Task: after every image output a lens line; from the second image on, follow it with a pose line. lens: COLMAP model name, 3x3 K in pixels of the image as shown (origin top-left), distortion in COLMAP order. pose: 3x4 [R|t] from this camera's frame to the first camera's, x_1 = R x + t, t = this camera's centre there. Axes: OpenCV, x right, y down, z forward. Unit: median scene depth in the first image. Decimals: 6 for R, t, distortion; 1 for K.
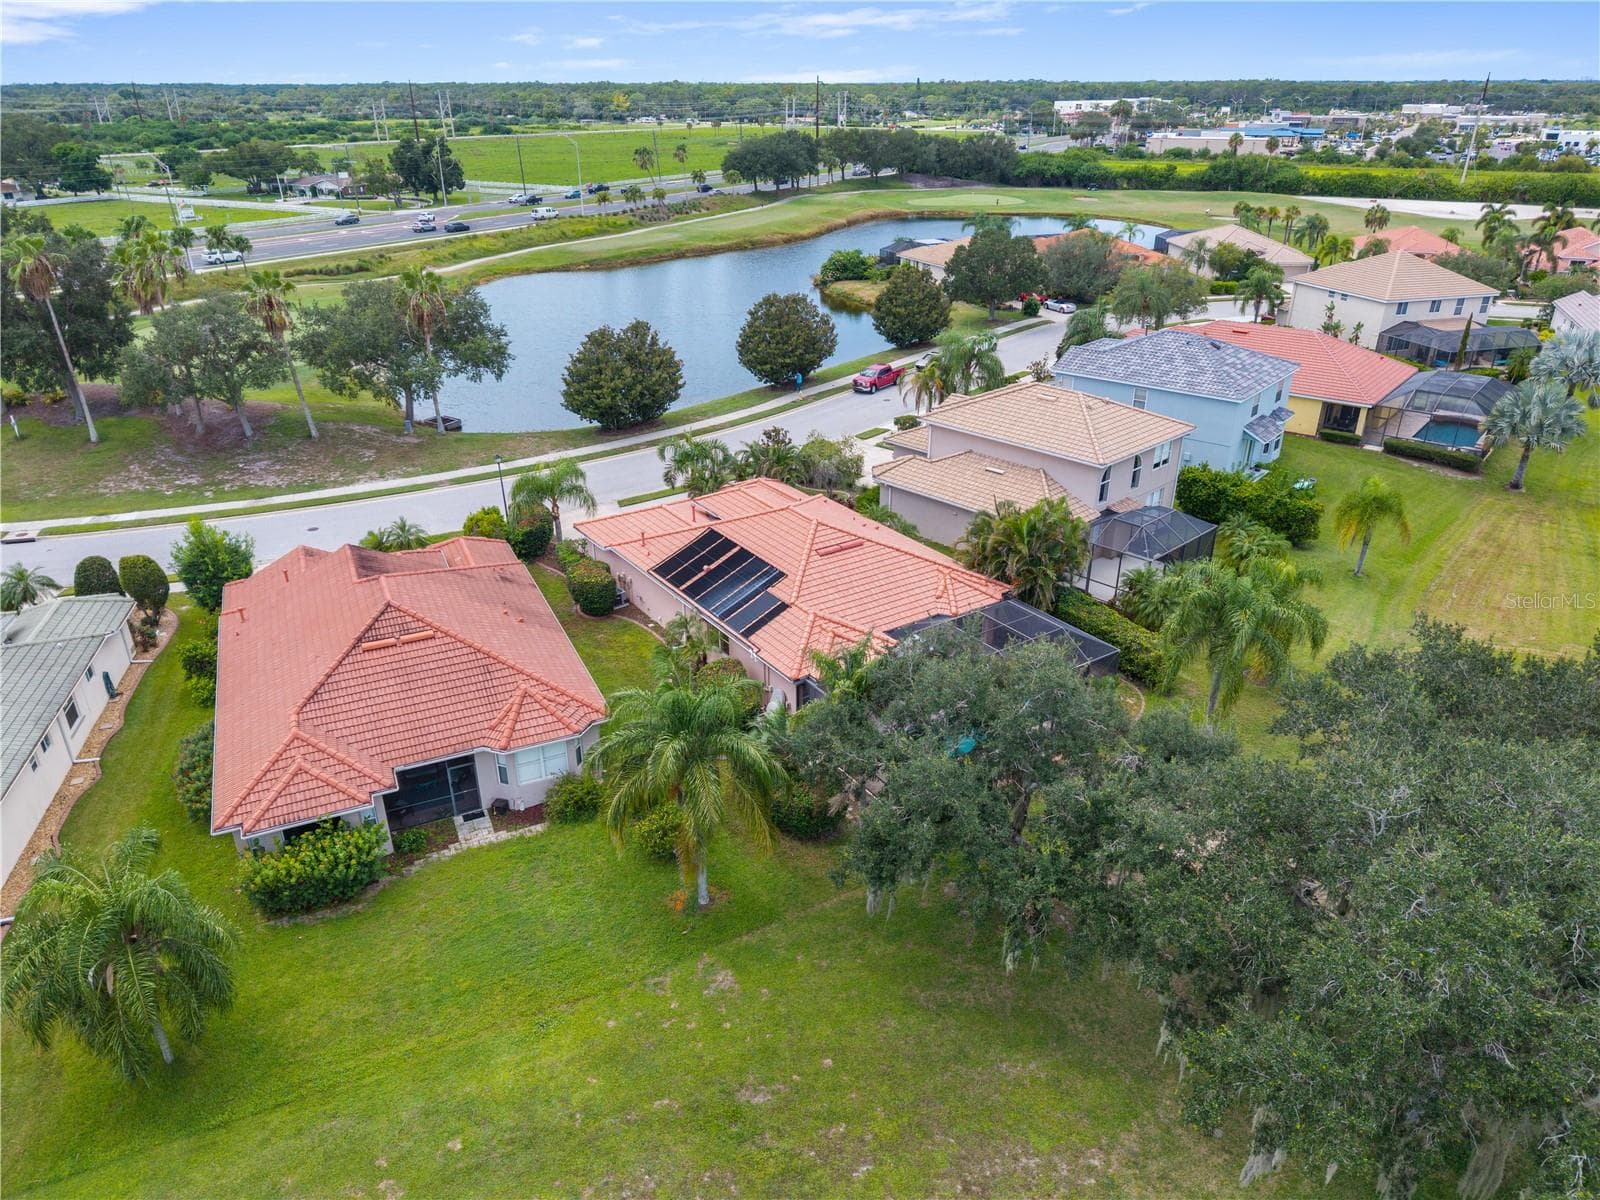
lens RADIAL K [[1091.6, 0, 800.0], [0, 1091.6, 600.0], [0, 0, 1]] dist [0.040759, -0.029515]
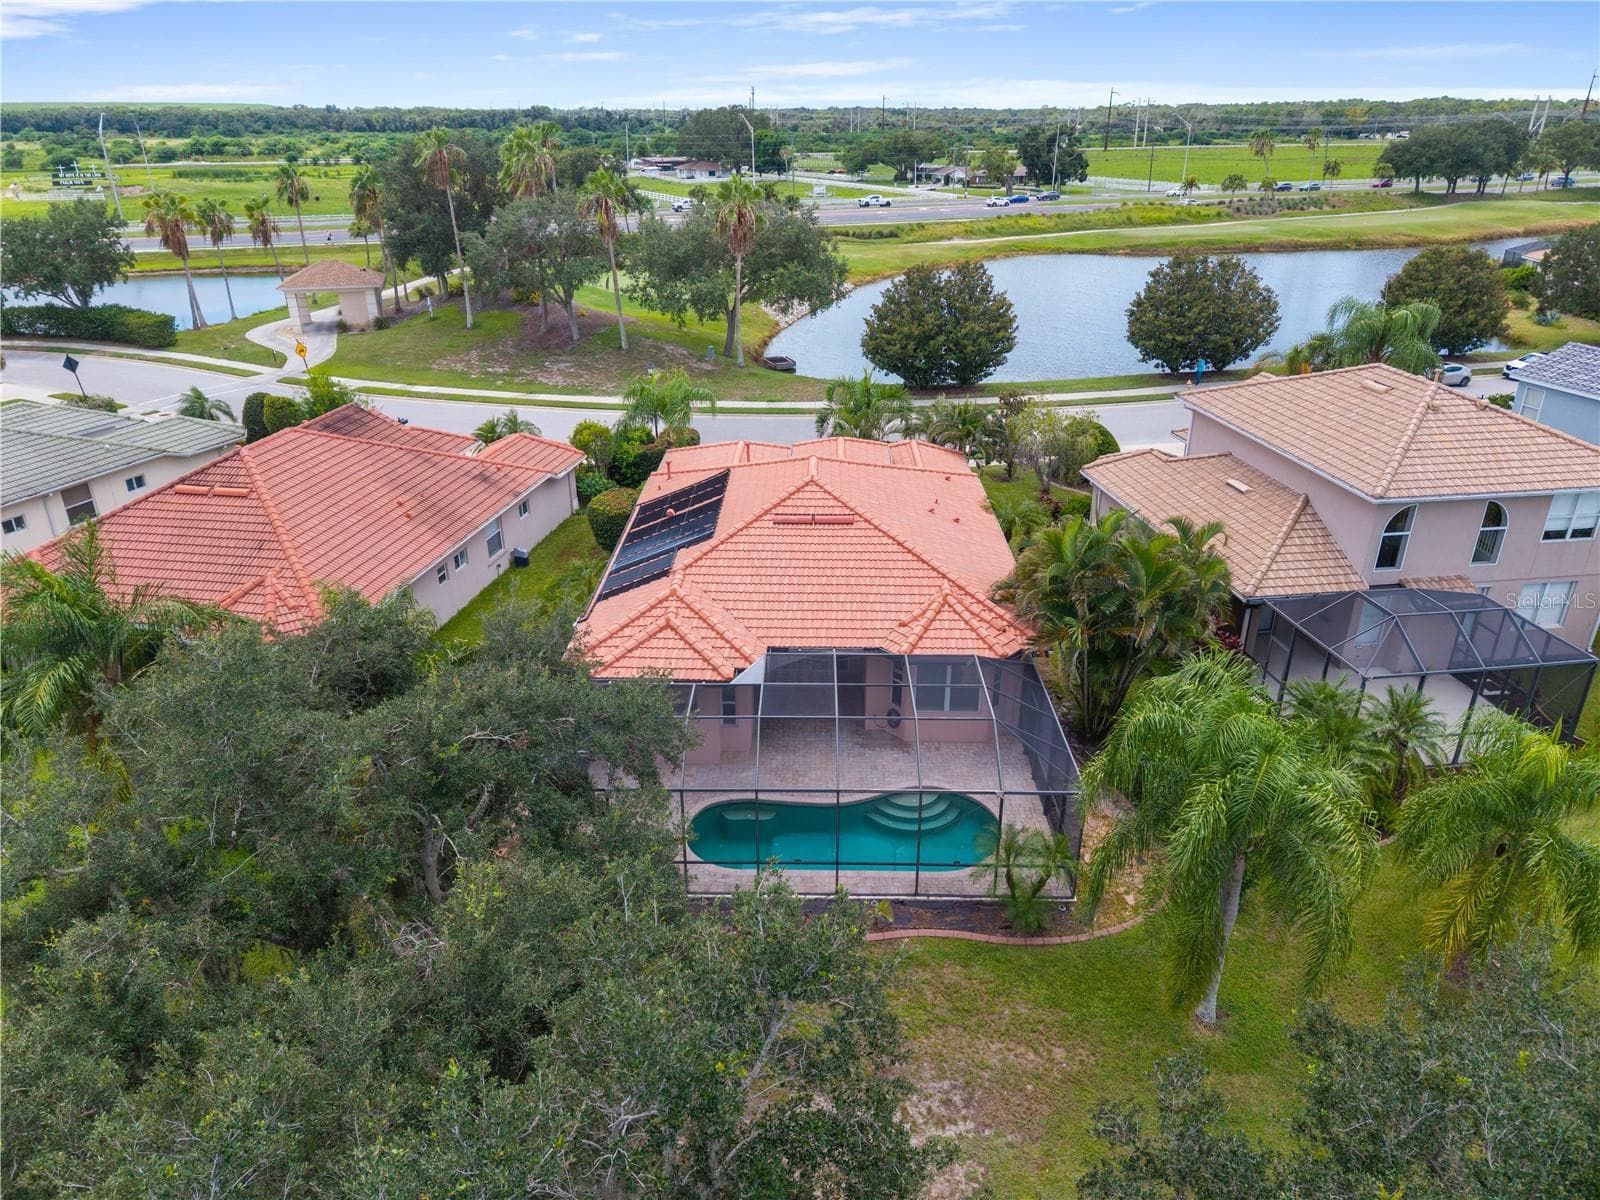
lens RADIAL K [[1091.6, 0, 800.0], [0, 1091.6, 600.0], [0, 0, 1]] dist [0.040759, -0.029515]
pose [[0.817998, 0.238822, -0.523301, 0.220851], [-0.250206, 0.966893, 0.050157, -0.017890], [0.517955, 0.089905, 0.850670, 0.240857]]
